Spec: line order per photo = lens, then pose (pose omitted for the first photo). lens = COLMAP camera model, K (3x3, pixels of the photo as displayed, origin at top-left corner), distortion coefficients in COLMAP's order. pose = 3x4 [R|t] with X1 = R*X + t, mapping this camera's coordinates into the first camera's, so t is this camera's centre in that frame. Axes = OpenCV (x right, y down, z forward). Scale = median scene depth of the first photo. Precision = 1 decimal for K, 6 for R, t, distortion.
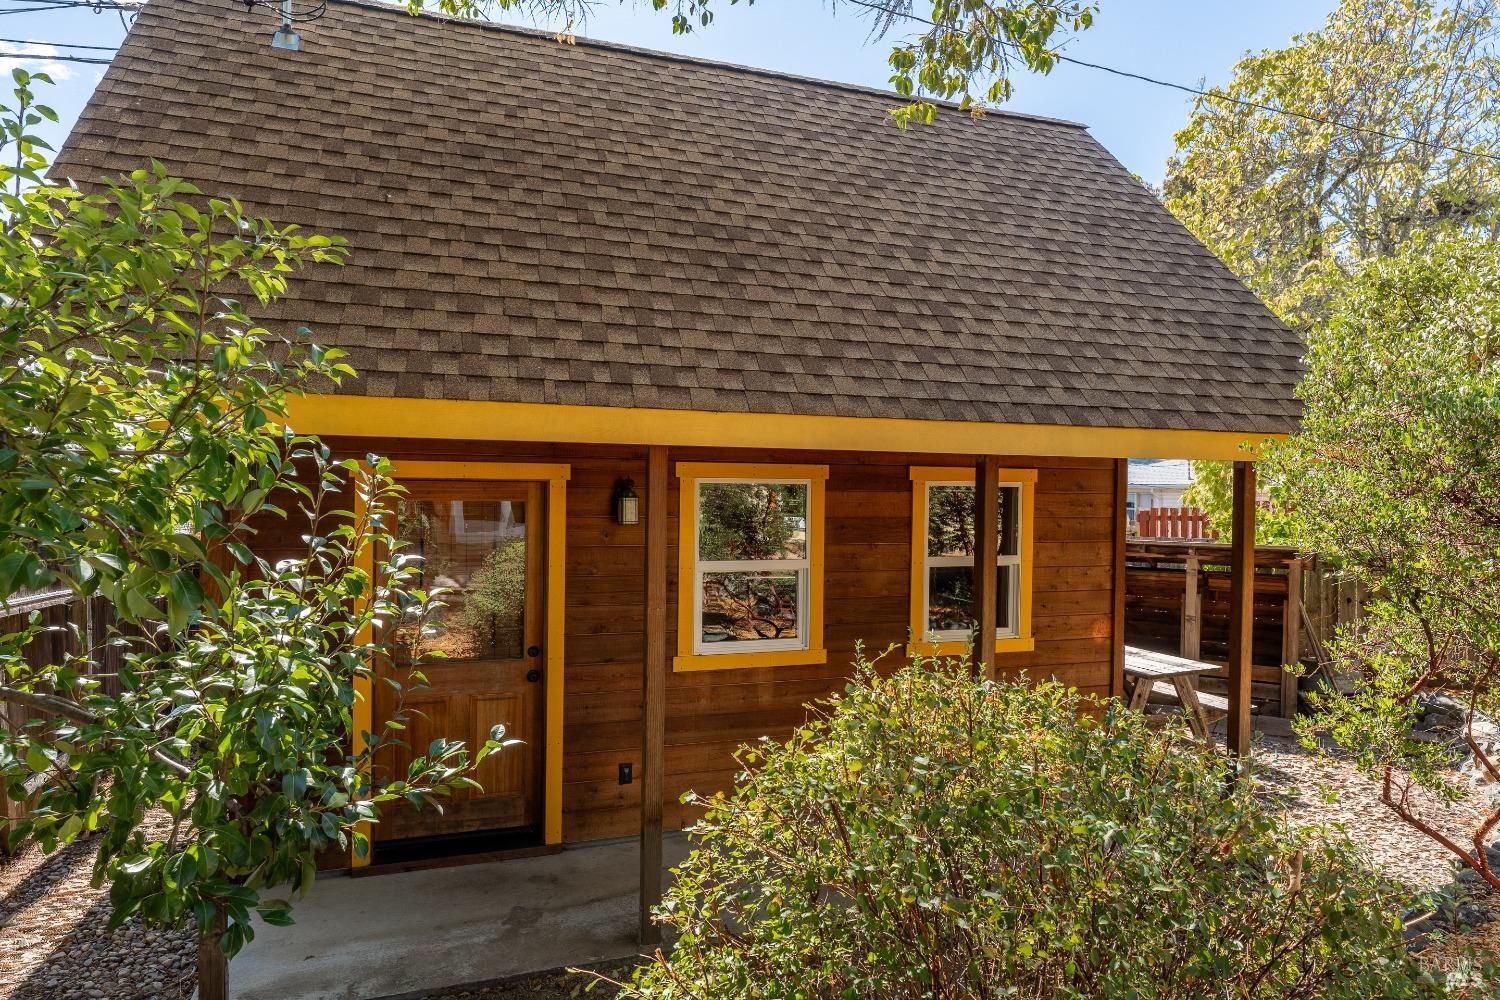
lens RADIAL K [[853.4, 0, 738.2], [0, 853.4, 498.9], [0, 0, 1]] dist [-0.008888, -0.001090]
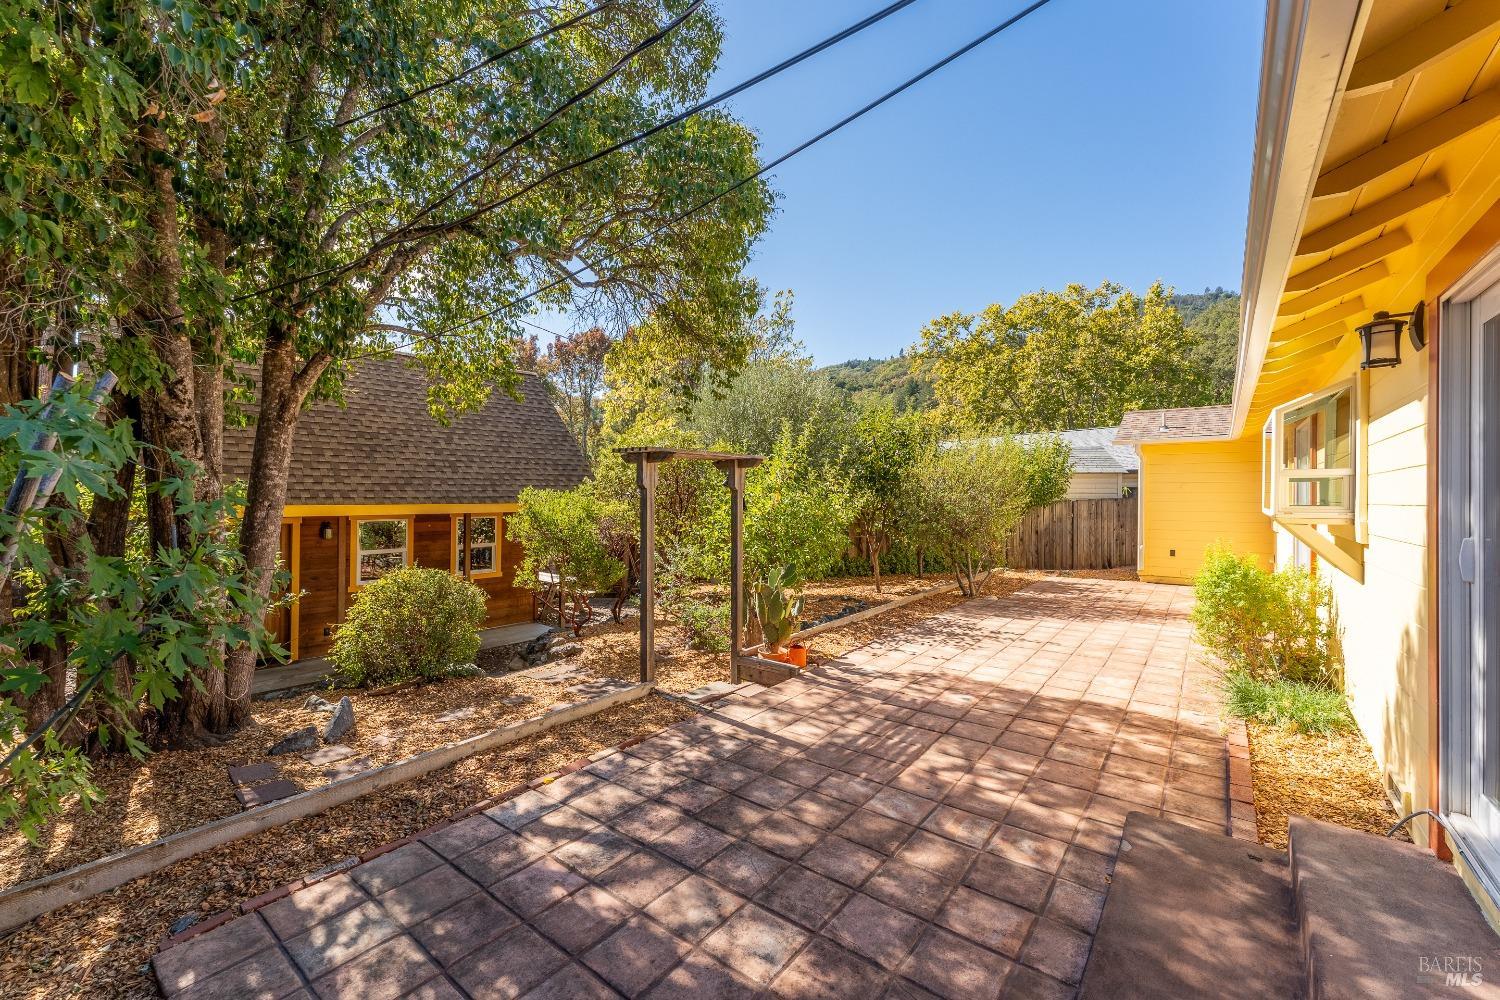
lens RADIAL K [[603.0, 0, 743.7], [0, 603.0, 493.0], [0, 0, 1]] dist [-0.001673, 0.000245]
pose [[0.873293, -0.007824, 0.487132, 0.095957], [0.012431, 0.999903, -0.006227, -0.091147], [-0.487036, 0.011494, 0.873306, -1.379349]]
